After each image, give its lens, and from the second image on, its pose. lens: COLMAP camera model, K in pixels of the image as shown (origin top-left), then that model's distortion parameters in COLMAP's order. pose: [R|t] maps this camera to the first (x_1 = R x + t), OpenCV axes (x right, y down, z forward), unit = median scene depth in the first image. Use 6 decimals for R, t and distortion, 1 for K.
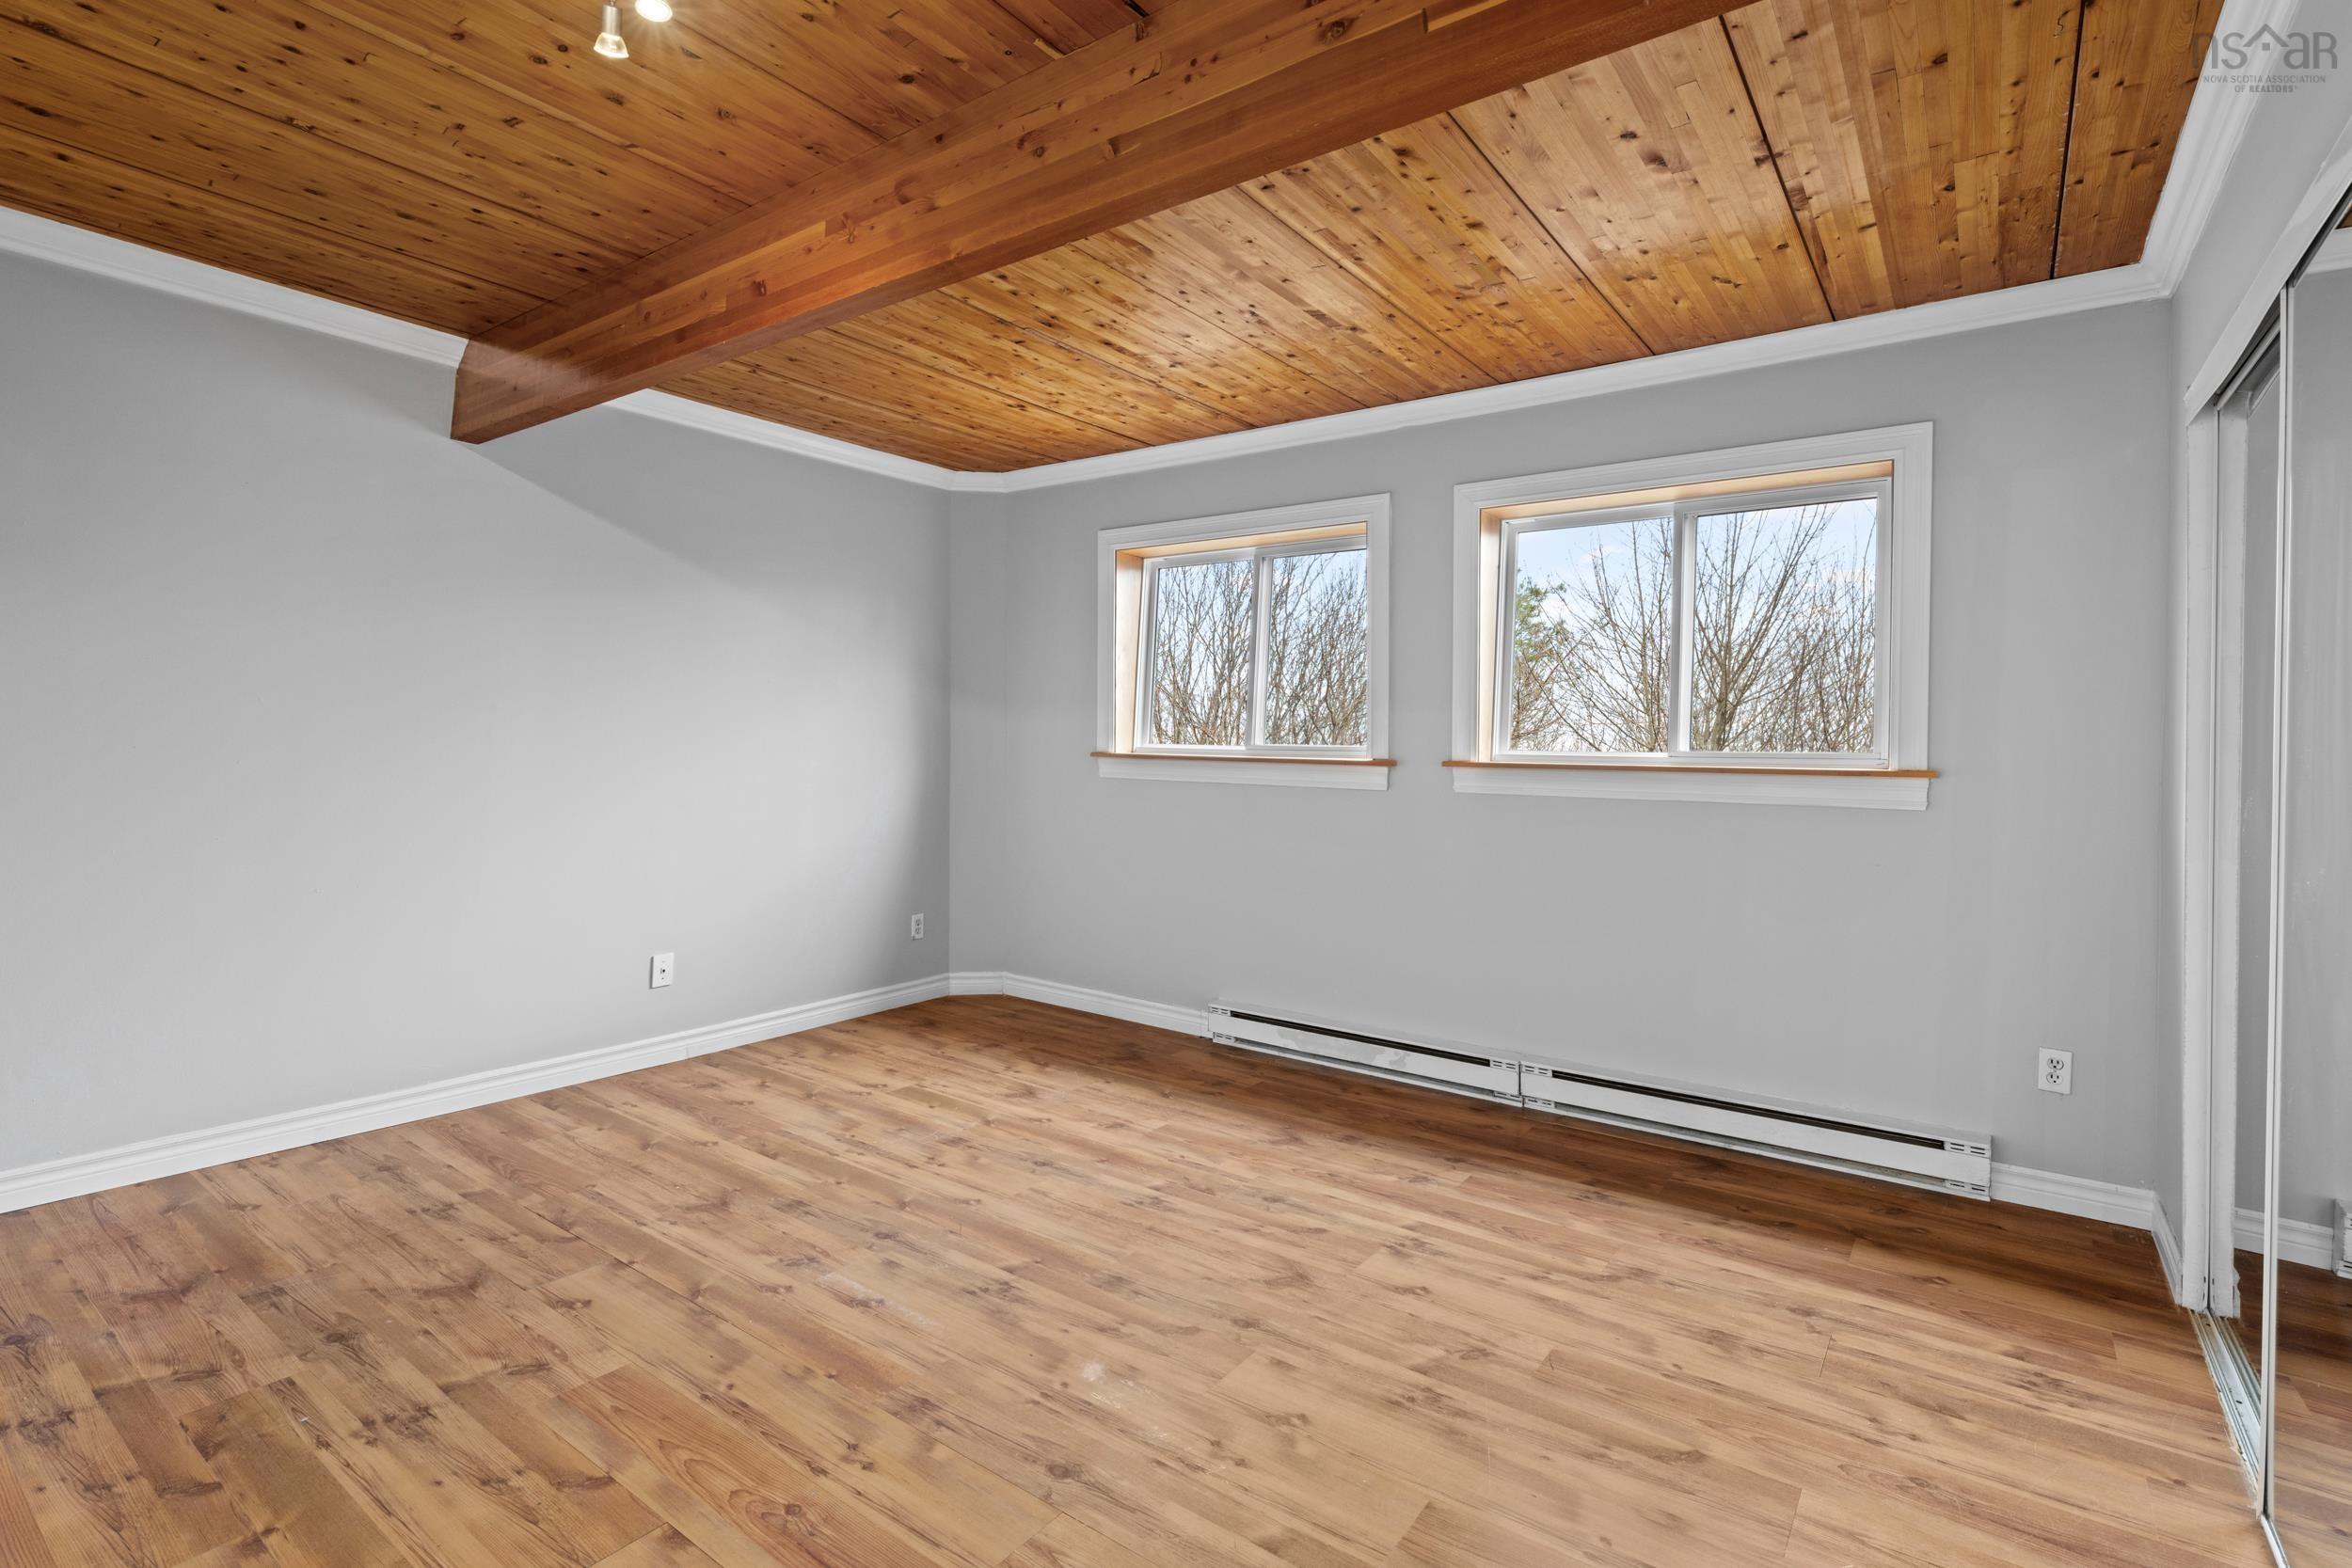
lens RADIAL K [[1114.5, 0, 1164.2], [0, 1114.5, 676.8], [0, 0, 1]] dist [-0.000775, 0.000073]
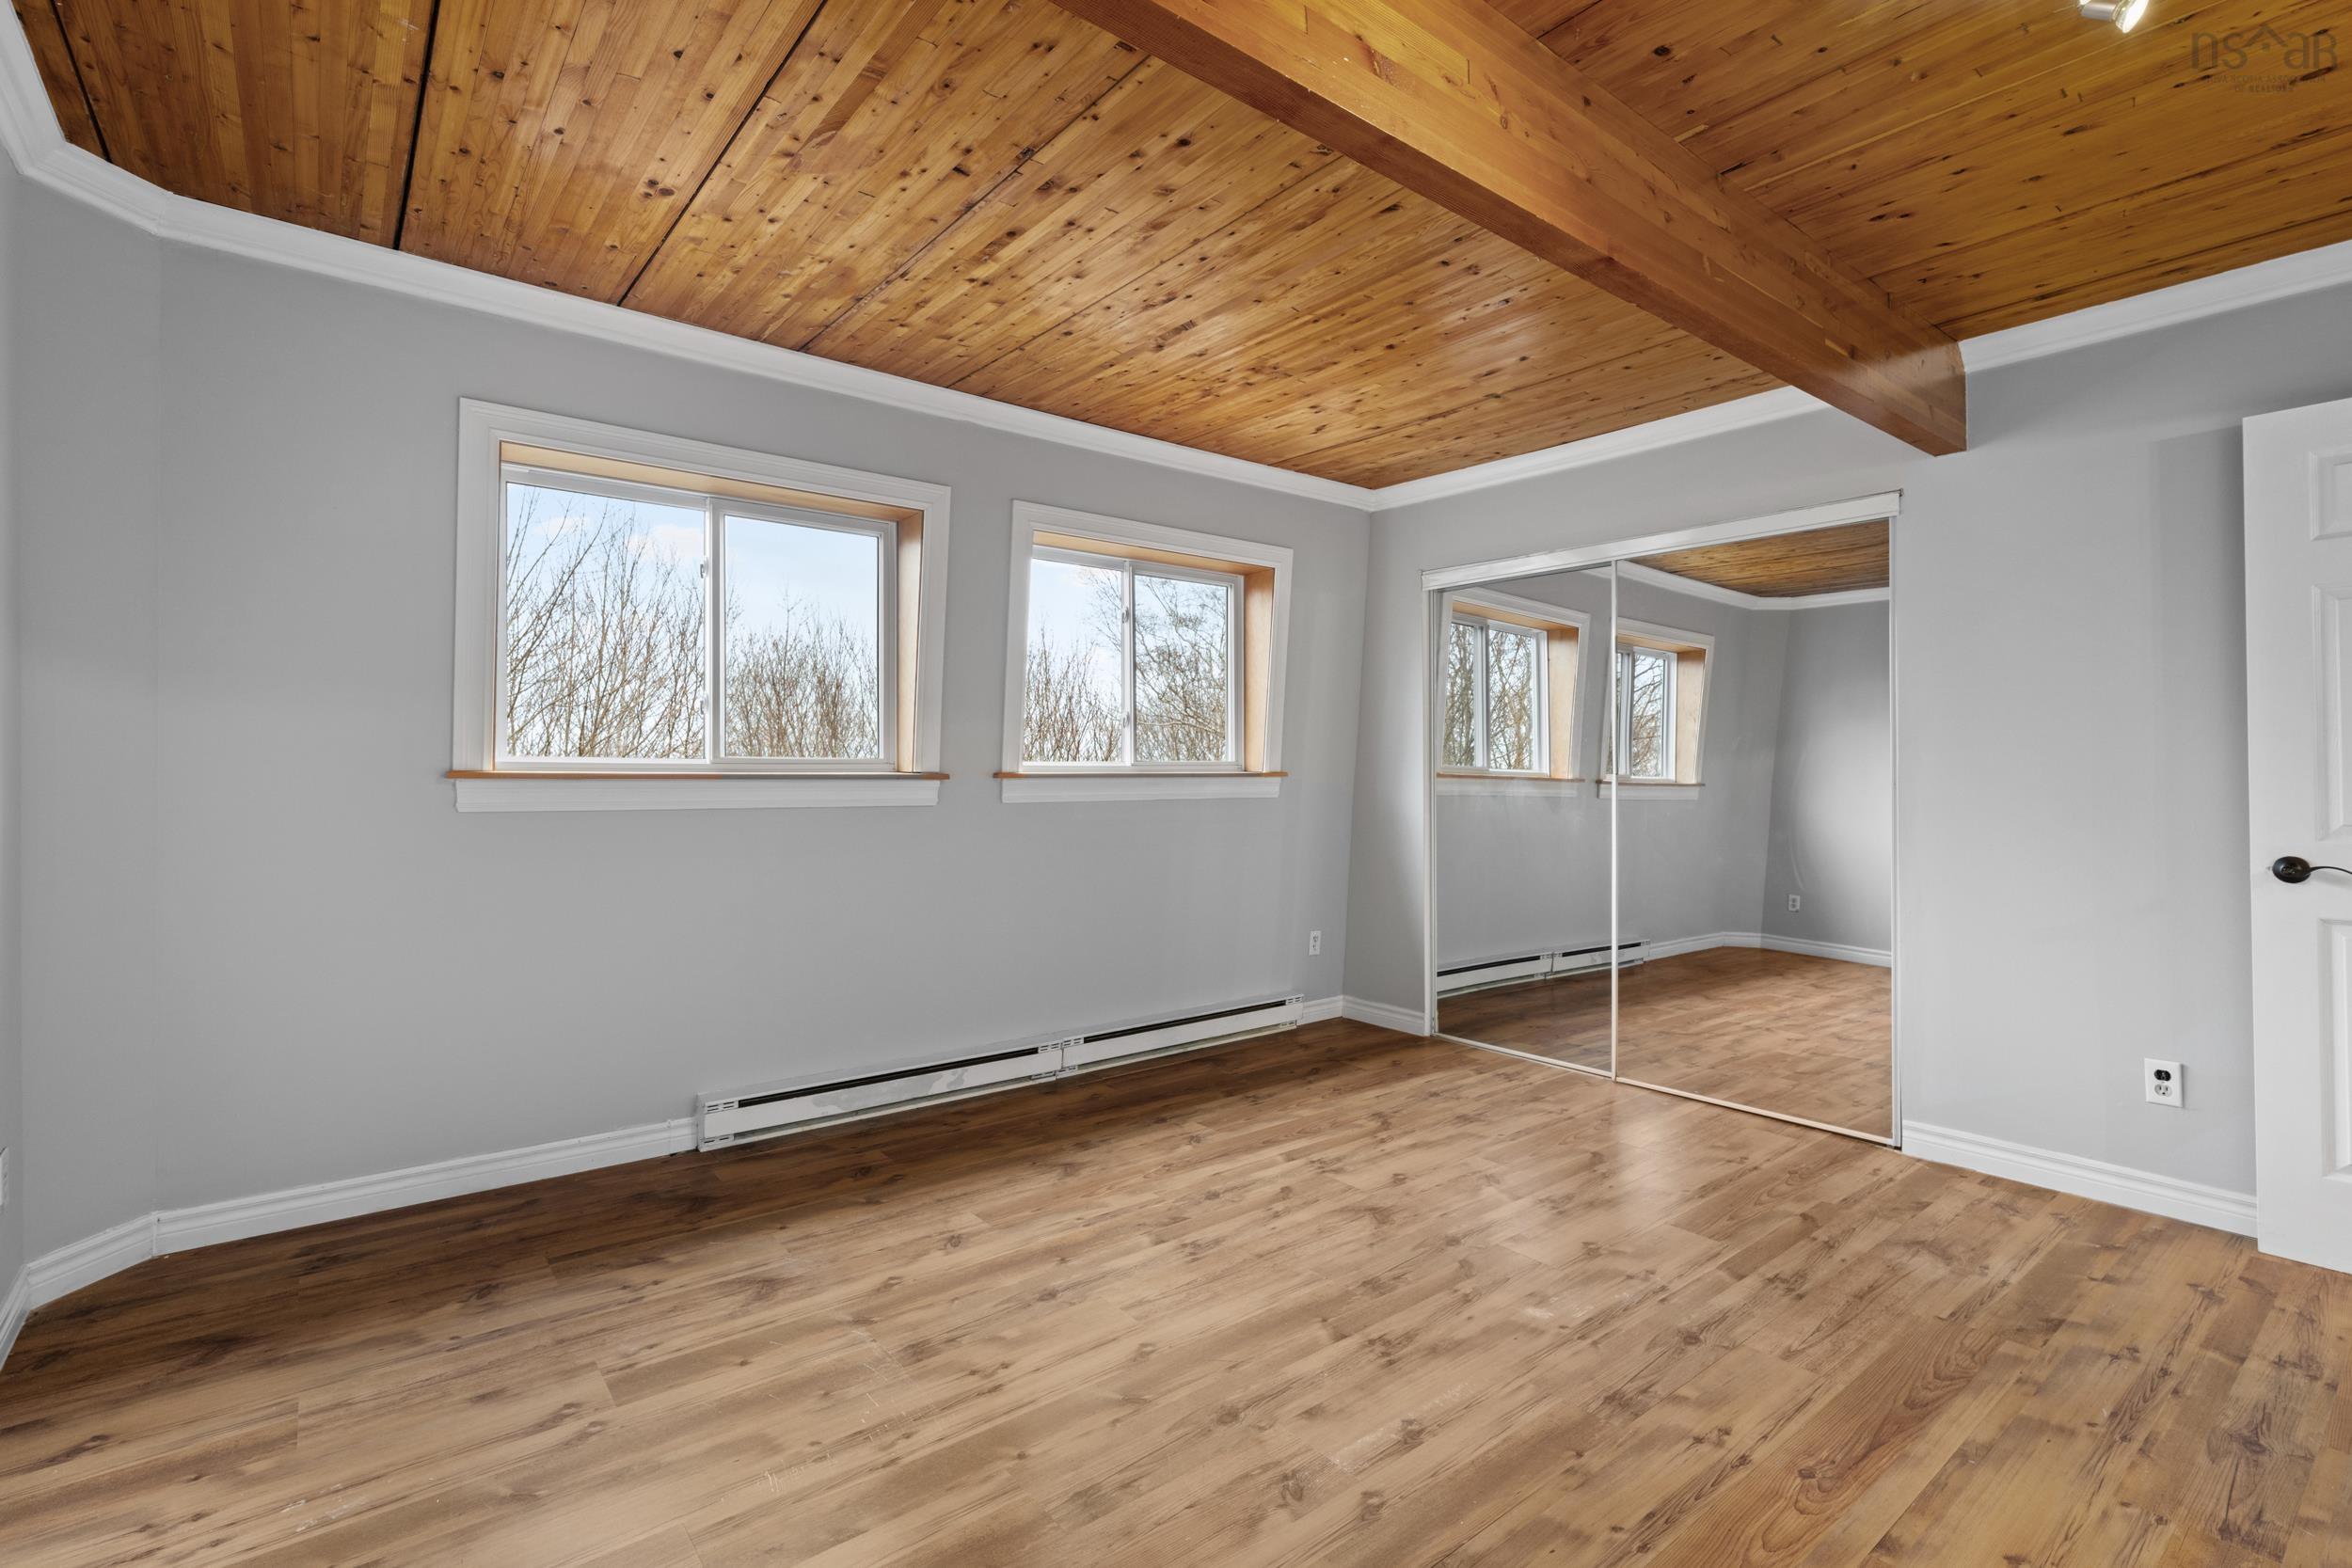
lens RADIAL K [[1078.9, 0, 1165.7], [0, 1078.9, 767.0], [0, 0, 1]] dist [-0.000885, 0.000286]
pose [[0.256869, -0.014657, 0.966335, -0.879559], [-0.059749, 0.997731, 0.031016, 0.042565], [-0.964598, -0.065705, 0.255410, 0.813551]]
